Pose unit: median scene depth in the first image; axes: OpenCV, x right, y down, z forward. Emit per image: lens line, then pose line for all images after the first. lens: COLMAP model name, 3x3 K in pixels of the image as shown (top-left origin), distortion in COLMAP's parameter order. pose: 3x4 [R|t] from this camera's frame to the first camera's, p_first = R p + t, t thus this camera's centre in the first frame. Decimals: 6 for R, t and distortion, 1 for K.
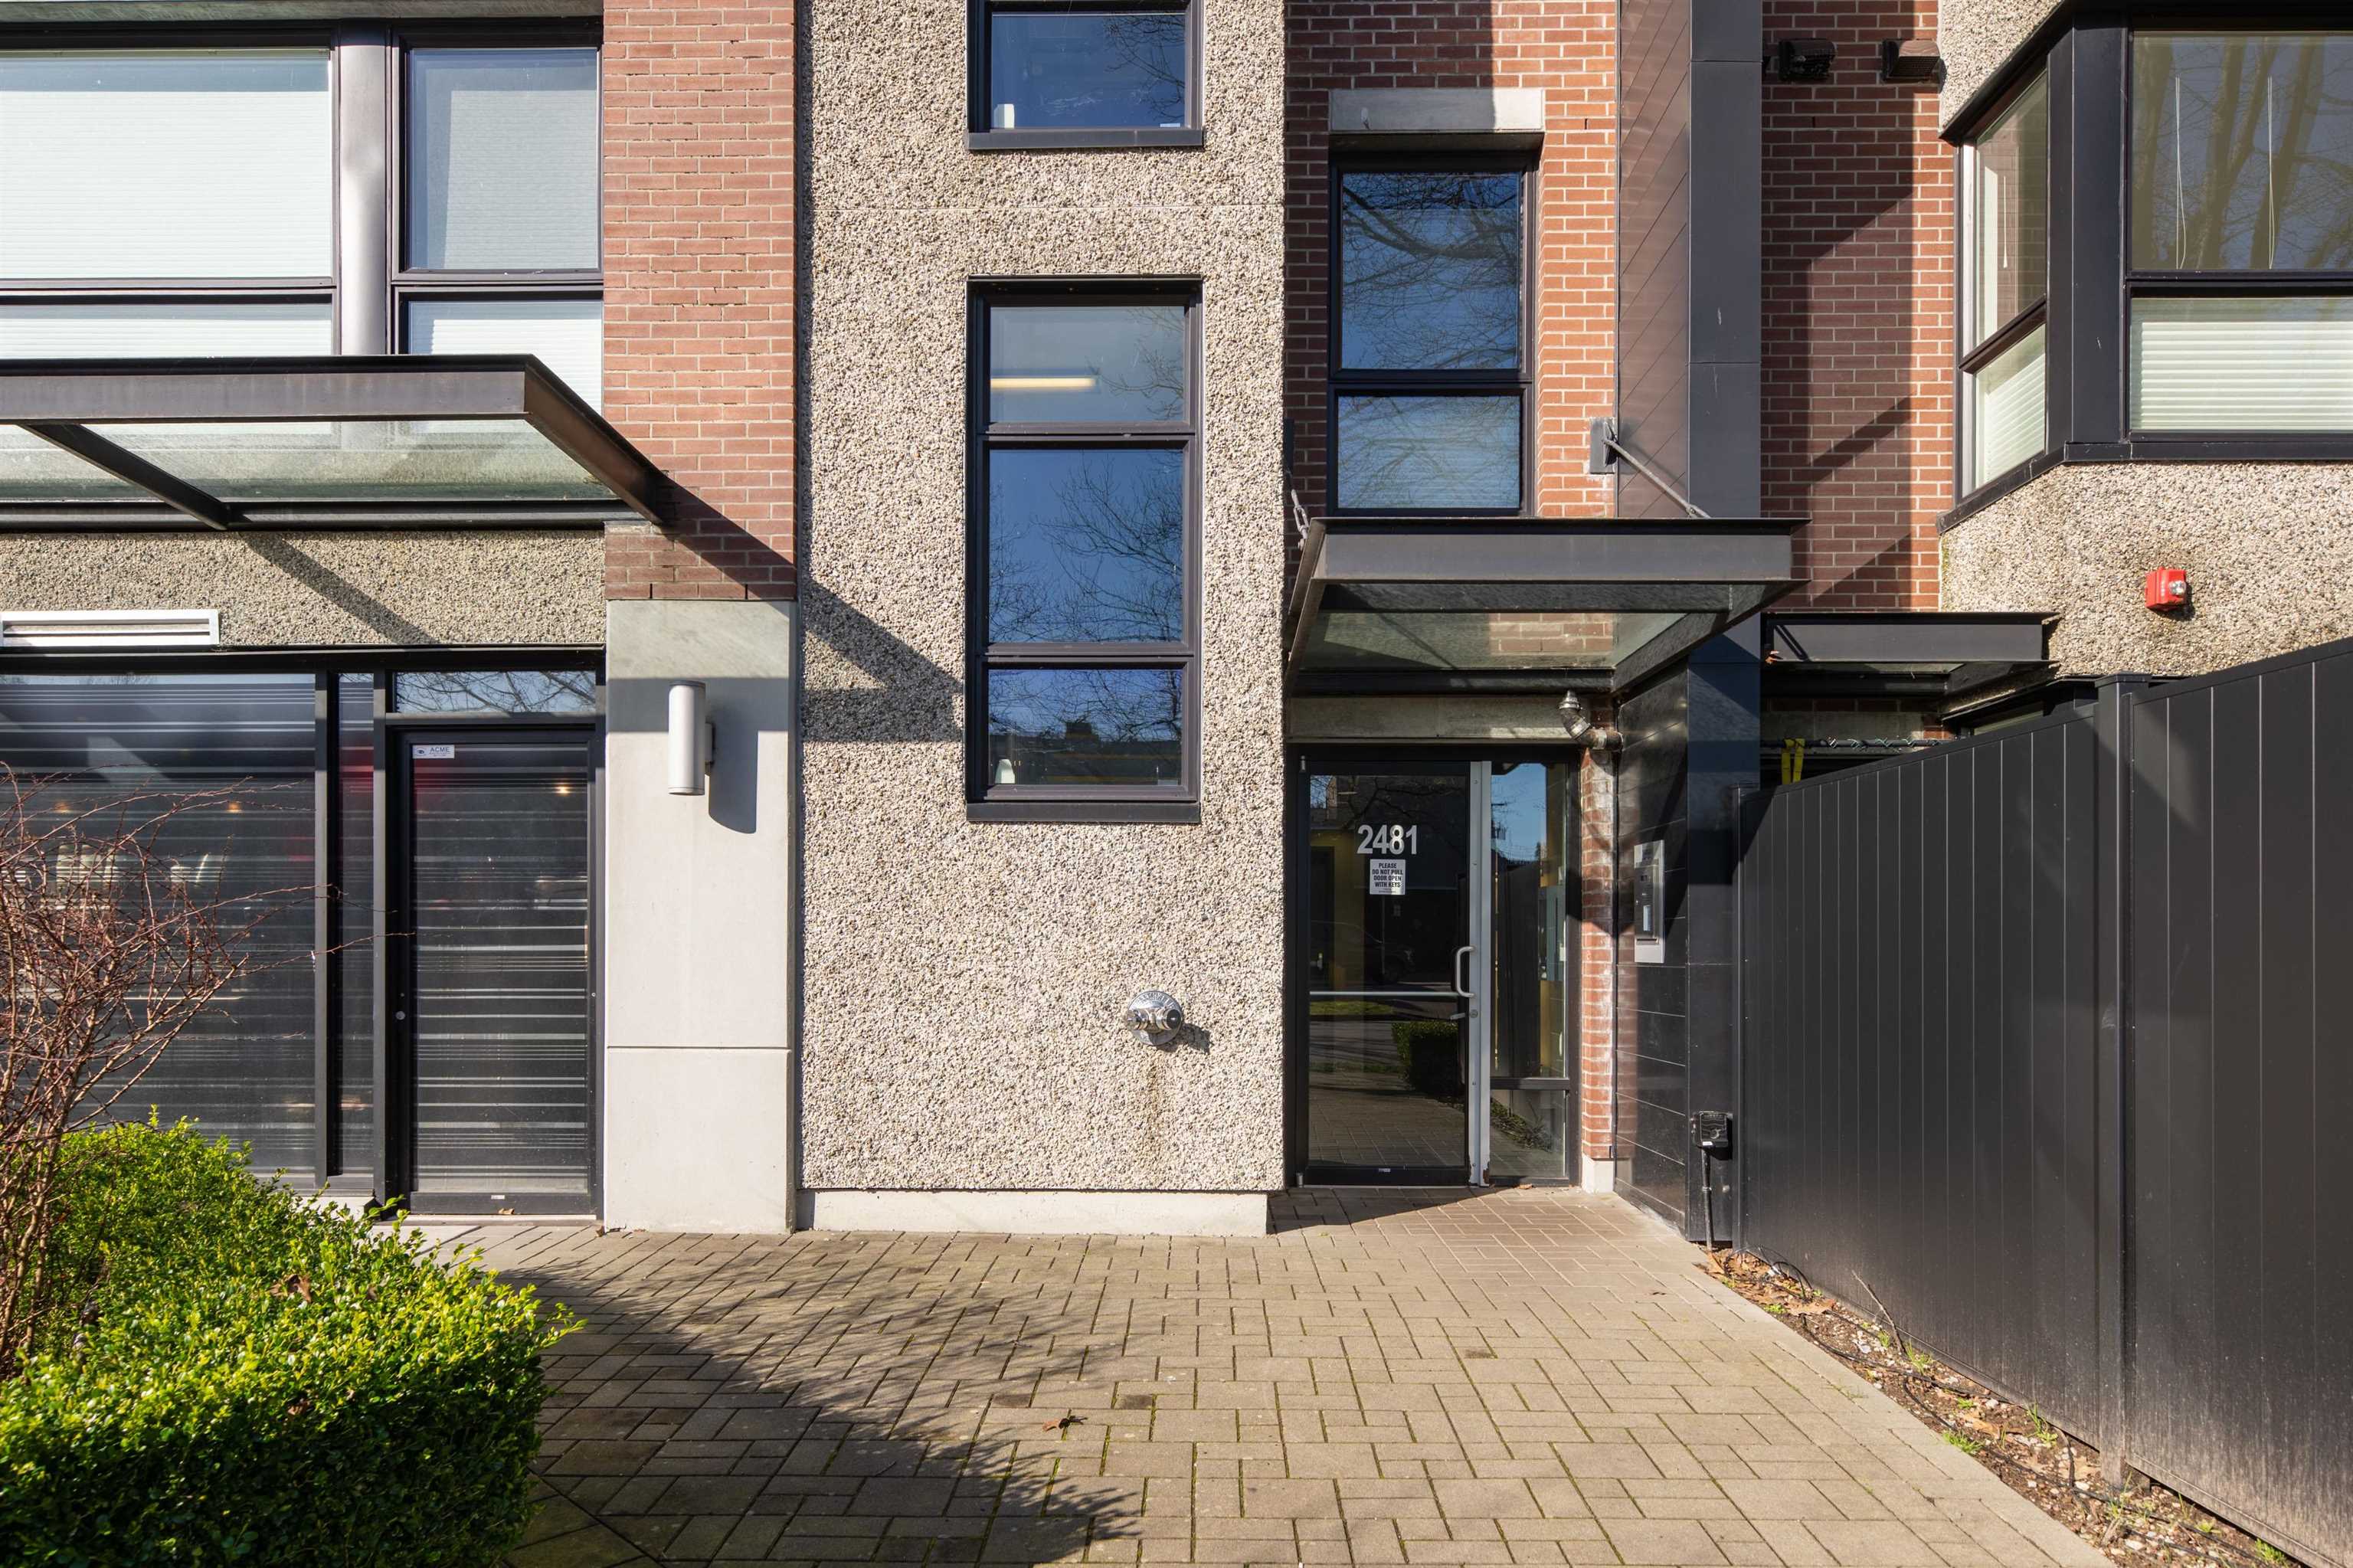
lens RADIAL K [[1202.0, 0, 1184.4], [0, 1202.0, 784.3], [0, 0, 1]] dist [0.001908, 0.000284]
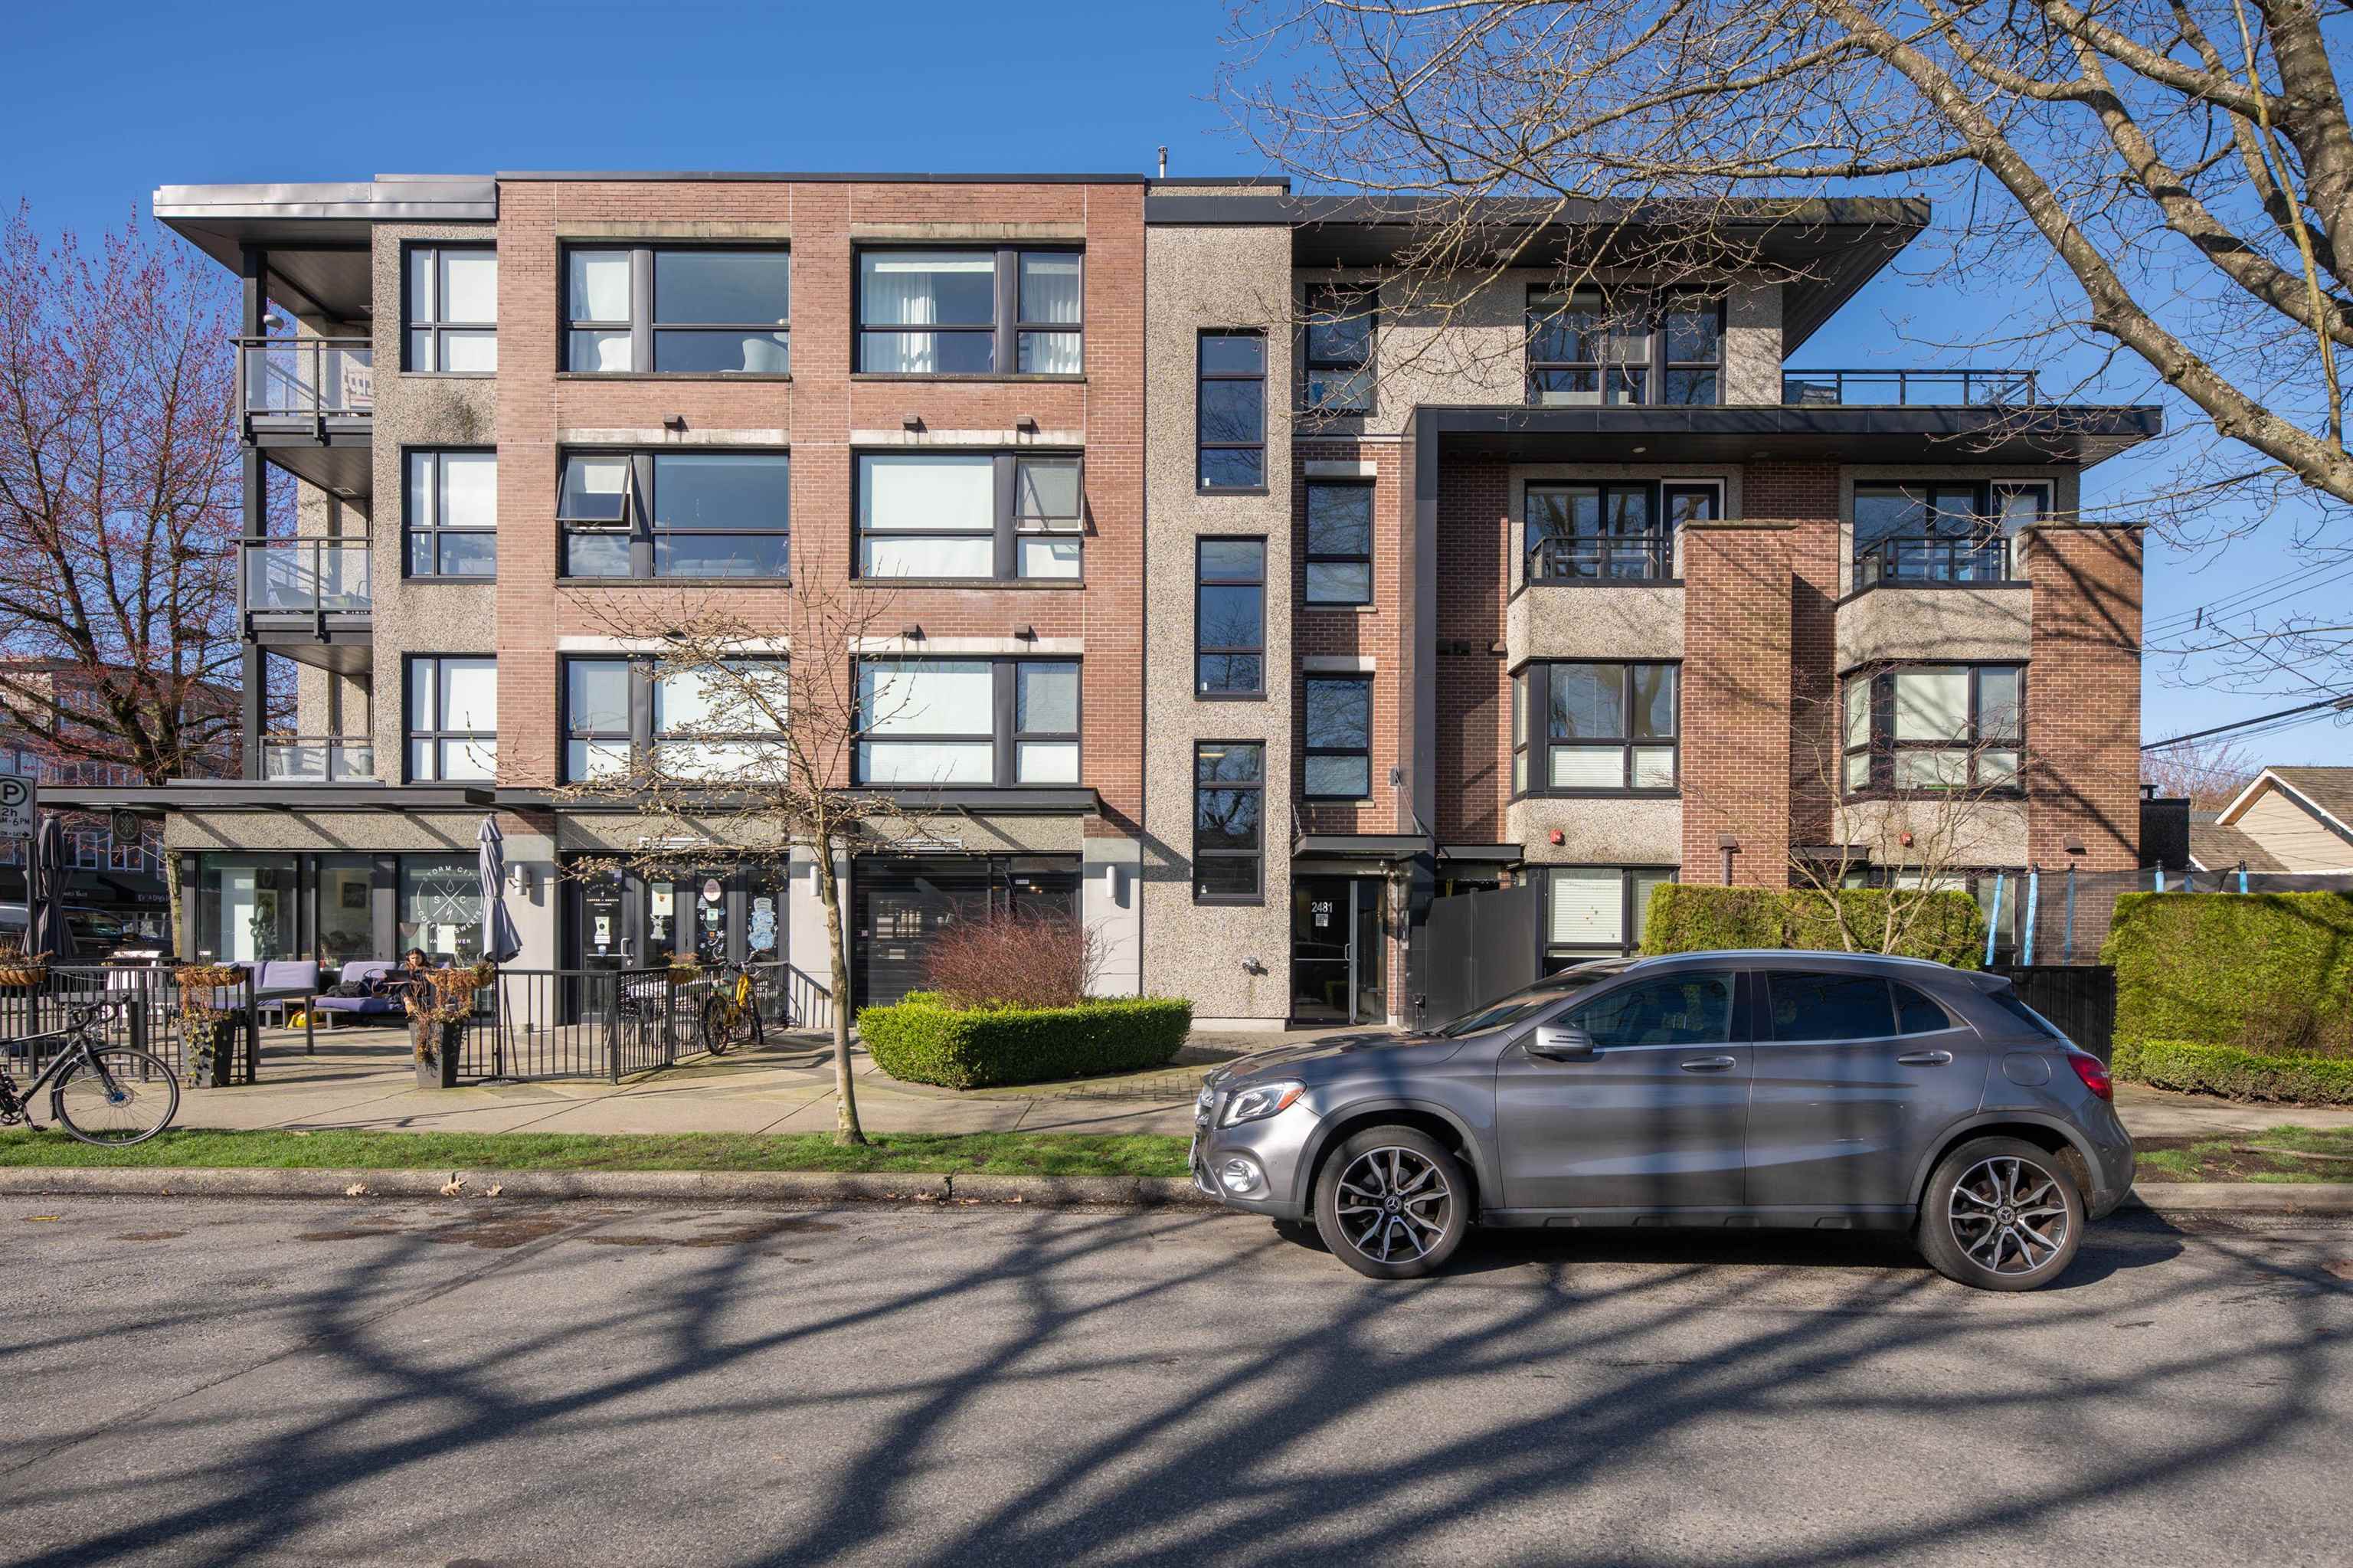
lens RADIAL K [[1049.4, 0, 1188.1], [0, 1049.4, 786.4], [0, 0, 1]] dist [0.004353, -0.000097]
pose [[0.999723, 0.005751, 0.022831, -0.259429], [-0.005578, 0.999955, -0.007669, -0.268730], [-0.022874, 0.007539, 0.999710, -1.840409]]
